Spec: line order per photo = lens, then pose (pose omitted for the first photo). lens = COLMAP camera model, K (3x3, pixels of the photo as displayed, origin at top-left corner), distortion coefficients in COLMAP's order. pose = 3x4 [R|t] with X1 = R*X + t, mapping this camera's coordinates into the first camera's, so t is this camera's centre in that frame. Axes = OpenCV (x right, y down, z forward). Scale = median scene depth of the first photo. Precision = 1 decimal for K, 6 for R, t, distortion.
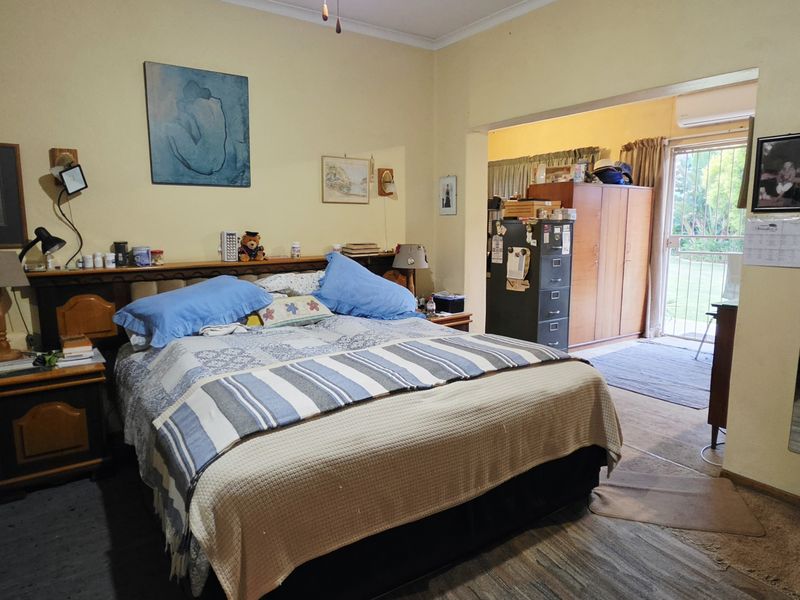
lens RADIAL K [[516.0, 0, 396.8], [0, 516.0, 299.9], [0, 0, 1]] dist [0.002723, -0.001307]
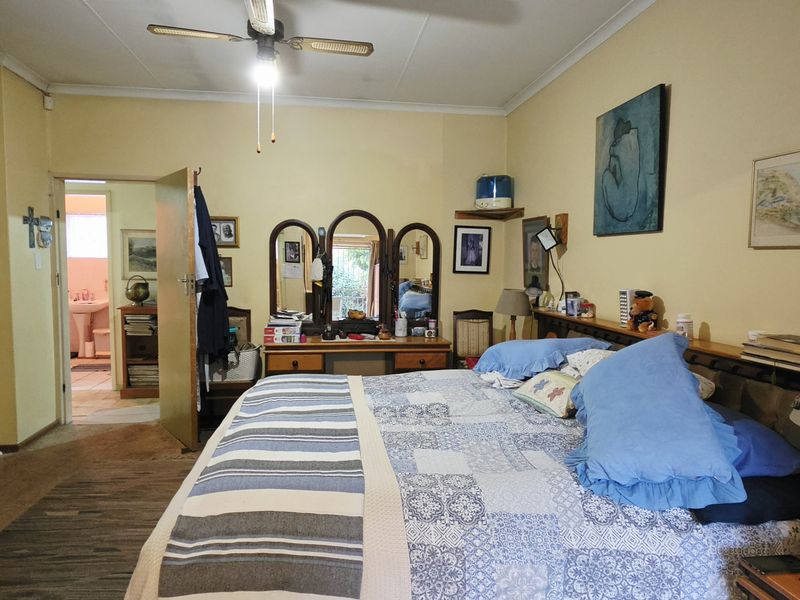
lens RADIAL K [[516.0, 0, 396.8], [0, 516.0, 299.9], [0, 0, 1]] dist [0.002723, -0.001307]
pose [[-0.445135, 0.060148, -0.893441, 0.397107], [-0.159584, 0.976441, 0.145244, -0.129228], [0.881129, 0.207232, -0.425049, 0.754856]]
